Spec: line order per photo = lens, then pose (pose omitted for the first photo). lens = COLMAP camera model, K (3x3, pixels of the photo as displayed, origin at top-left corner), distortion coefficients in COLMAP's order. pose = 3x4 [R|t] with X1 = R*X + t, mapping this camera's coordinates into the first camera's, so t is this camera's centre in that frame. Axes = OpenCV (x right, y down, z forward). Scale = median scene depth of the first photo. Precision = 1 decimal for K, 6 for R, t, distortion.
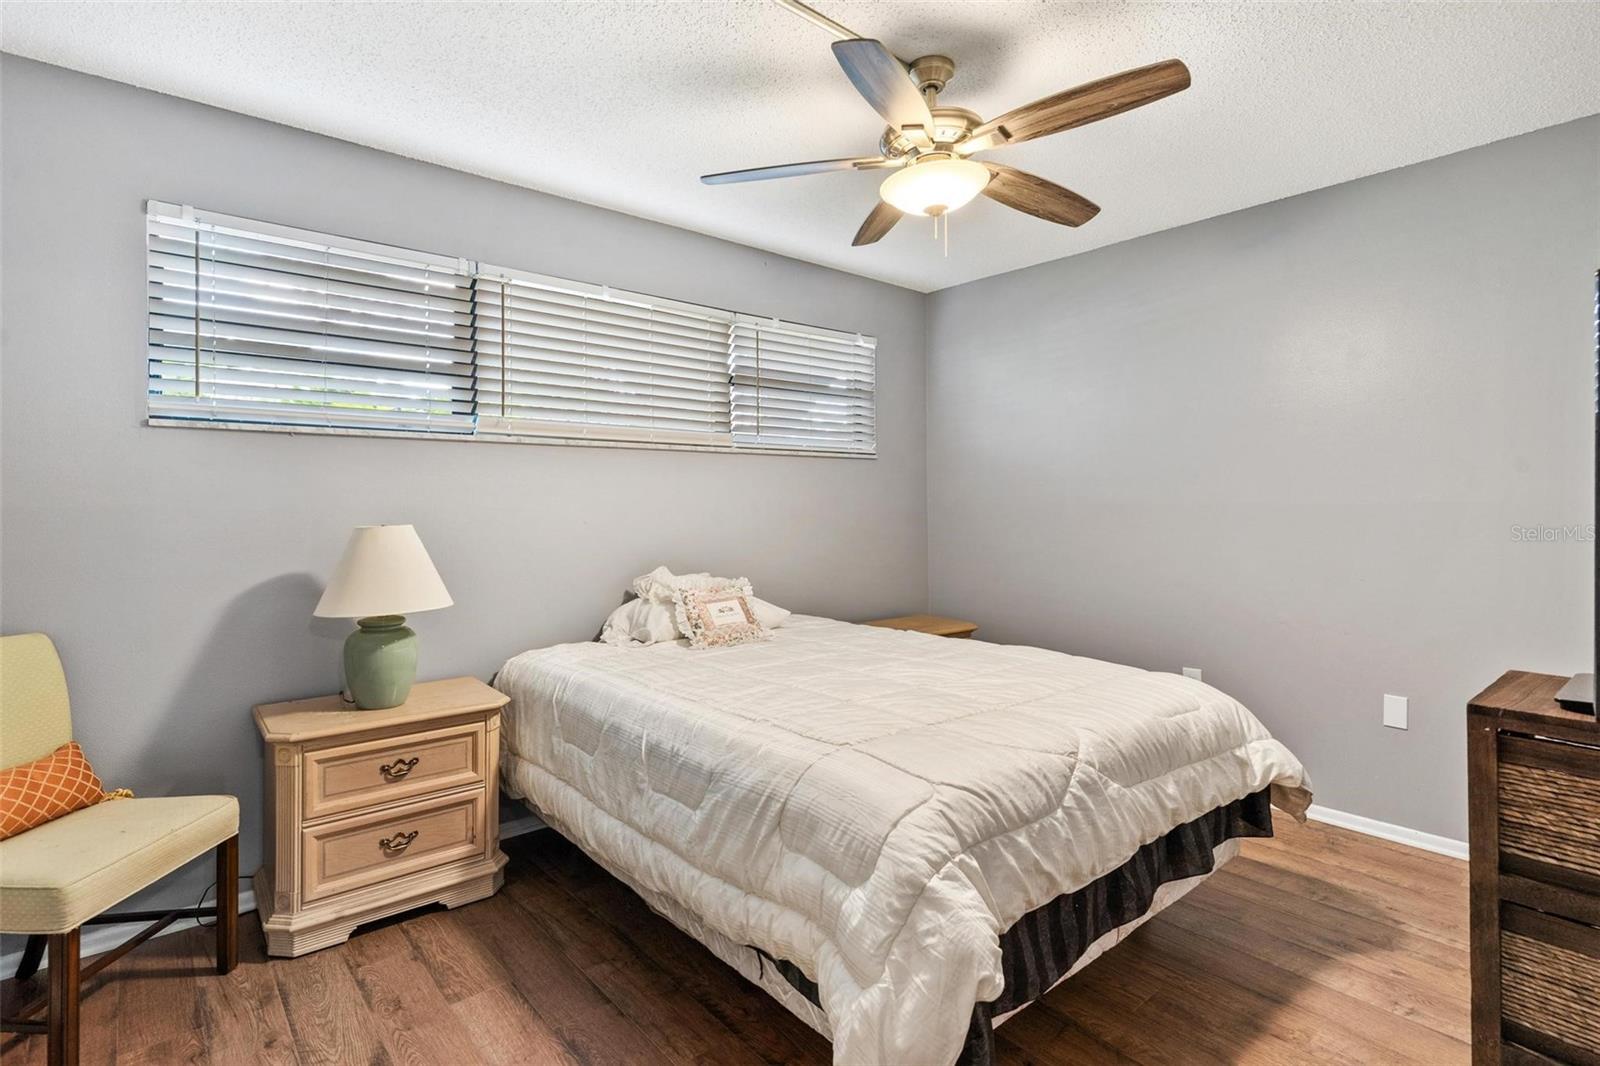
lens RADIAL K [[778.5, 0, 799.2], [0, 778.5, 515.8], [0, 0, 1]] dist [0.000442, -0.000123]
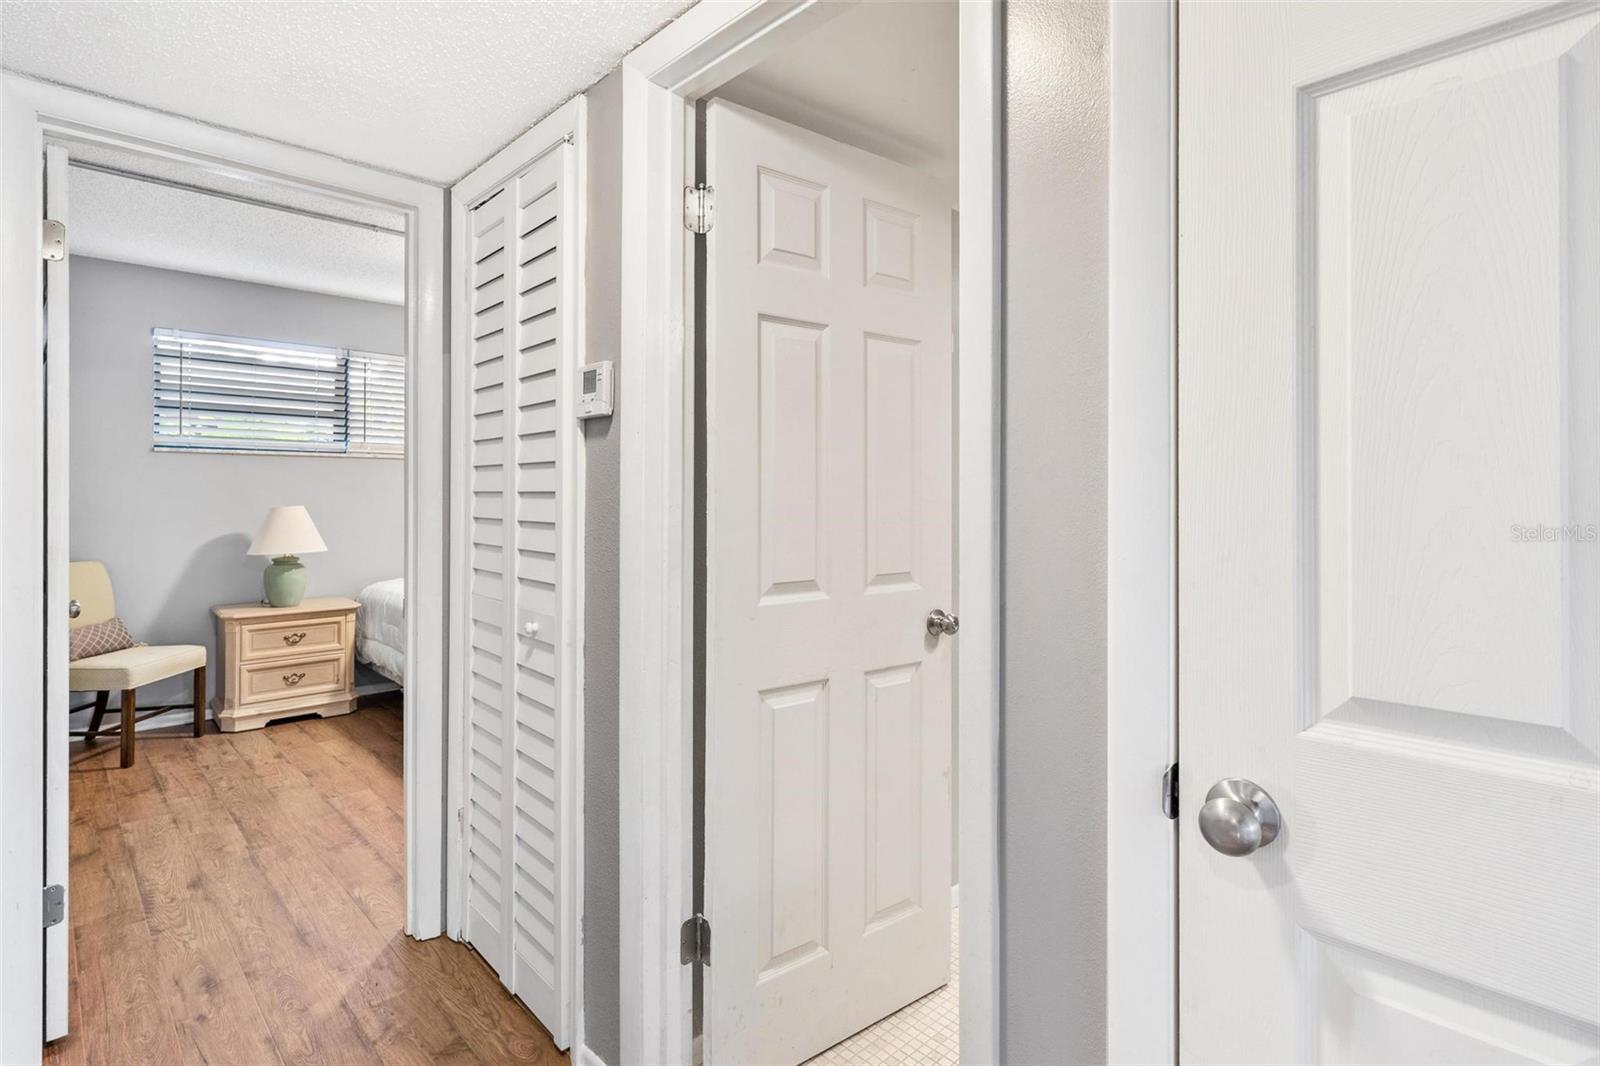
lens RADIAL K [[793.0, 0, 794.6], [0, 793.0, 504.8], [0, 0, 1]] dist [0.000529, 0.000333]
pose [[0.998505, 0.000578, 0.054656, 0.553730], [-0.000014, 0.999947, -0.010316, 0.029407], [-0.054659, 0.010300, 0.998452, -0.922497]]
